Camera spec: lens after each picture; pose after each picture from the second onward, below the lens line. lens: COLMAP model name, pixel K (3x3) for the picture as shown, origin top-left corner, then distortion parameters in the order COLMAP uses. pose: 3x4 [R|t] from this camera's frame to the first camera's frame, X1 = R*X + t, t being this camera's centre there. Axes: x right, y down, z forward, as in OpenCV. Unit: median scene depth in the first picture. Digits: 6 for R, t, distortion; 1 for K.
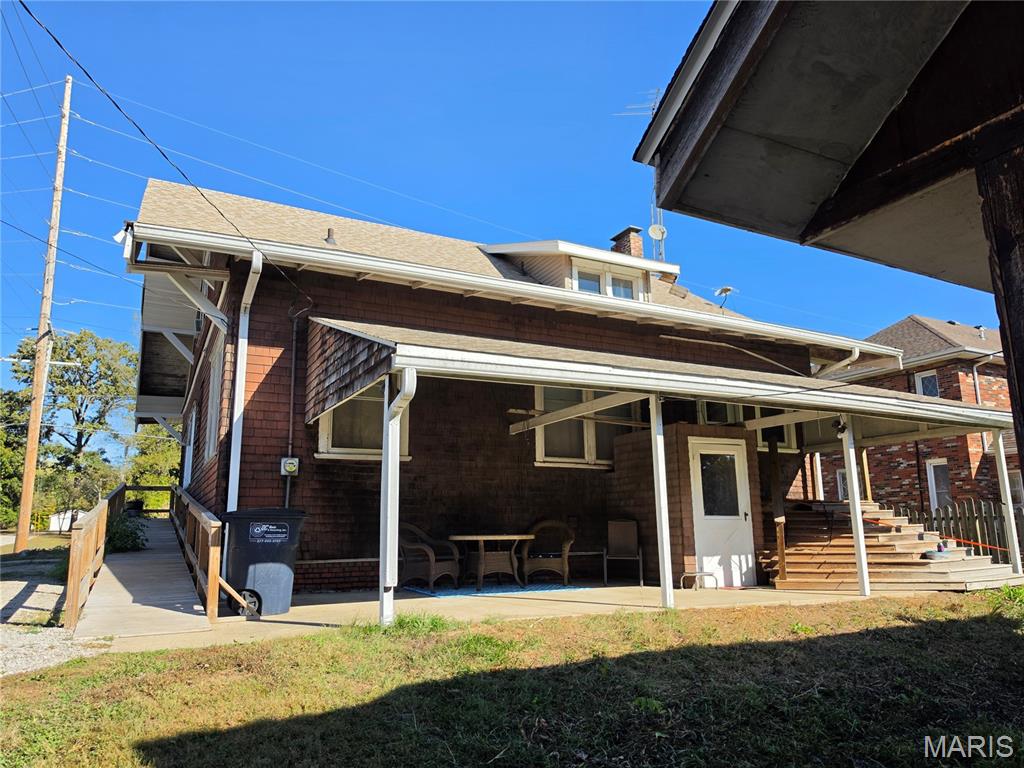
lens RADIAL K [[711.0, 0, 513.0], [0, 711.0, 383.8], [0, 0, 1]] dist [0.084905, -0.097572]
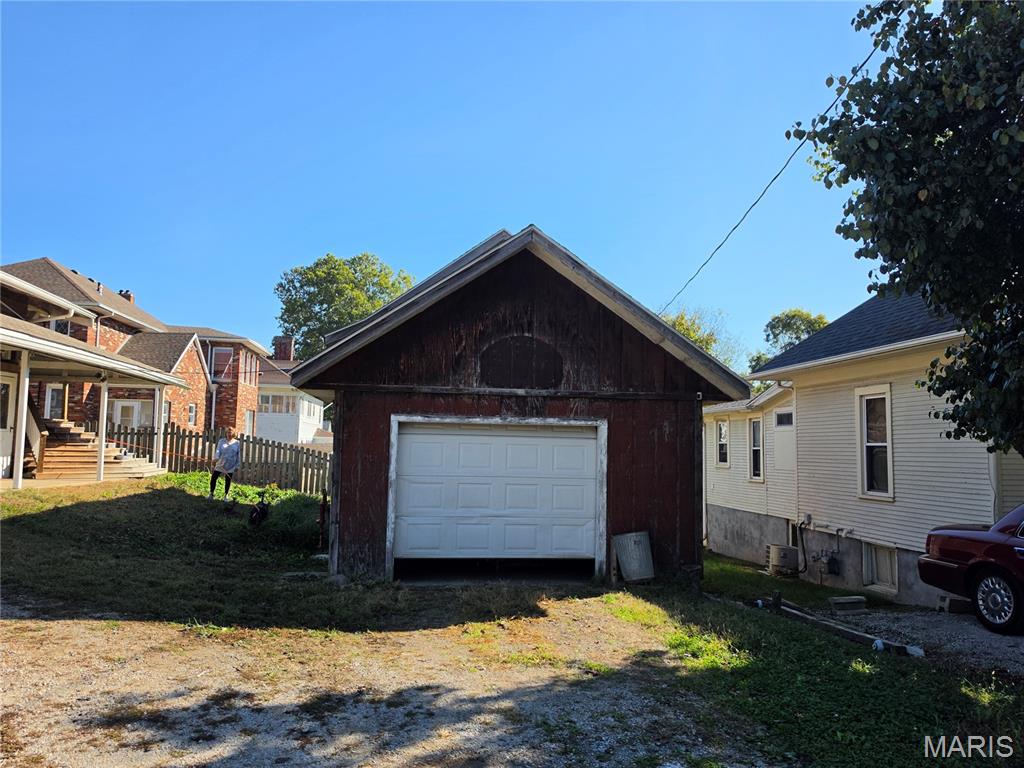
lens RADIAL K [[711.0, 0, 513.0], [0, 711.0, 385.8], [0, 0, 1]] dist [0.084905, -0.097572]
pose [[0.342917, 0.103832, 0.933610, -0.667222], [-0.223578, 0.974333, -0.026241, -0.078489], [-0.912371, -0.199736, 0.357330, -0.370108]]
